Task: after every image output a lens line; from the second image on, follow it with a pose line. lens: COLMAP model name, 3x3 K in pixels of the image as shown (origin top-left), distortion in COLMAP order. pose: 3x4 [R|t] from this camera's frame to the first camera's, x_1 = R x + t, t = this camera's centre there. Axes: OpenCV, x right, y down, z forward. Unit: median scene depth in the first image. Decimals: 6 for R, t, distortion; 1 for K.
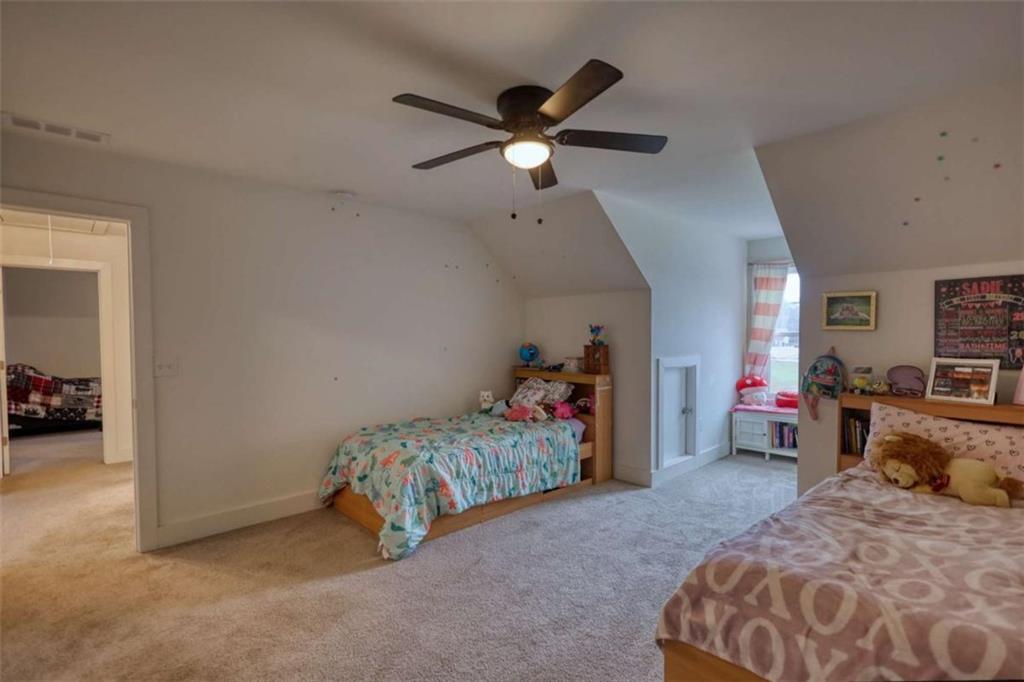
lens RADIAL K [[481.9, 0, 513.1], [0, 481.9, 340.2], [0, 0, 1]] dist [-0.000989, 0.000025]
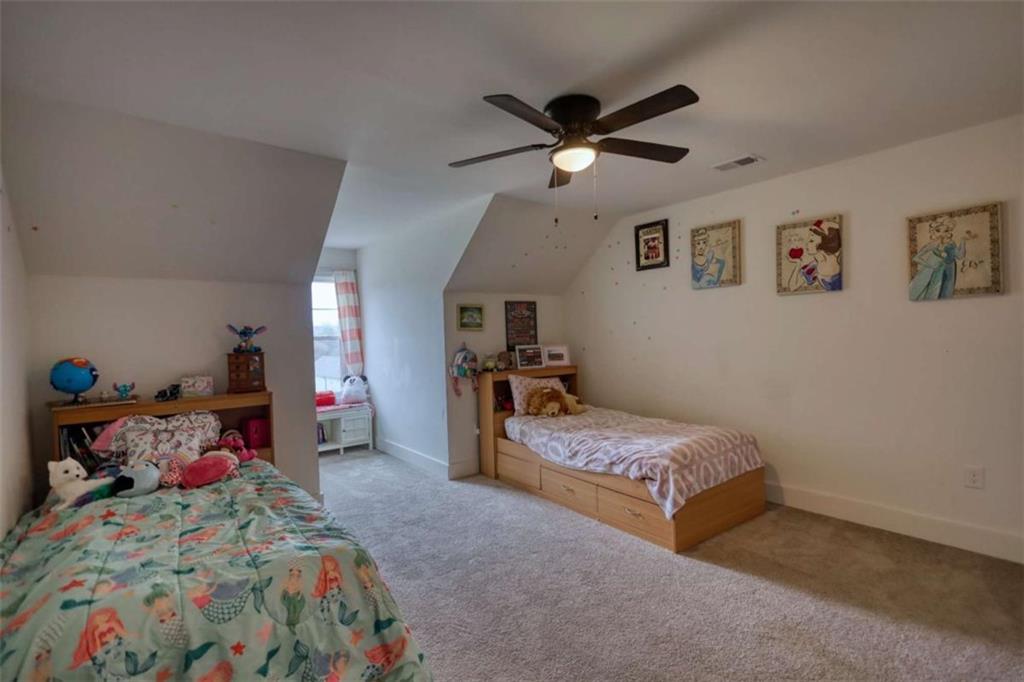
lens RADIAL K [[481.9, 0, 513.3], [0, 481.9, 340.6], [0, 0, 1]] dist [-0.000989, 0.000025]
pose [[0.077131, -0.010675, 0.996964, -0.730950], [0.042654, 0.999063, 0.007397, 0.004471], [-0.996108, 0.041954, 0.077514, 0.747156]]
